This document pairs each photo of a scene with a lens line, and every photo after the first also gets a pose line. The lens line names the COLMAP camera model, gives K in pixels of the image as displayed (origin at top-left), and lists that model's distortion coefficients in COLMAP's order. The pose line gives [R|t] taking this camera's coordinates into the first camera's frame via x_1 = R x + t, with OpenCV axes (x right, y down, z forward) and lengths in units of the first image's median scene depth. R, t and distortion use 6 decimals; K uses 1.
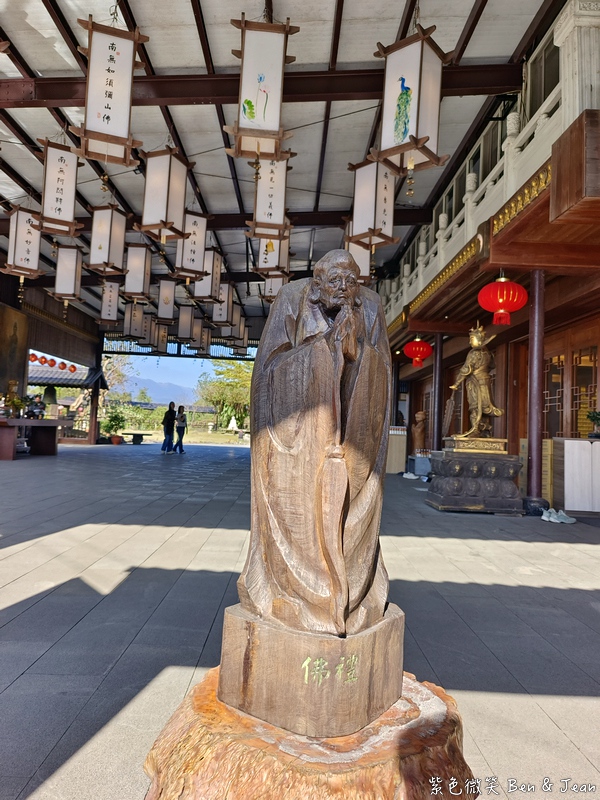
lens RADIAL K [[565.6, 0, 300.0], [0, 565.6, 400.0], [0, 0, 1]] dist [0.029644, 0.001200]
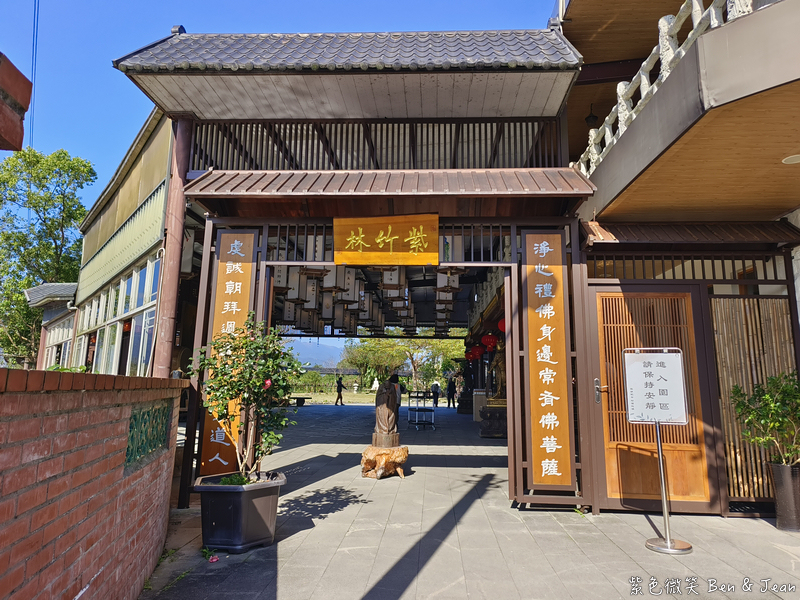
lens RADIAL K [[565.6, 0, 401.3], [0, 565.6, 284.7], [0, 0, 1]] dist [0.029644, 0.001200]
pose [[0.996647, -0.046741, -0.067157, 0.034204], [0.038125, 0.991511, -0.124305, -0.025214], [0.072397, 0.121328, 0.989969, -0.272906]]
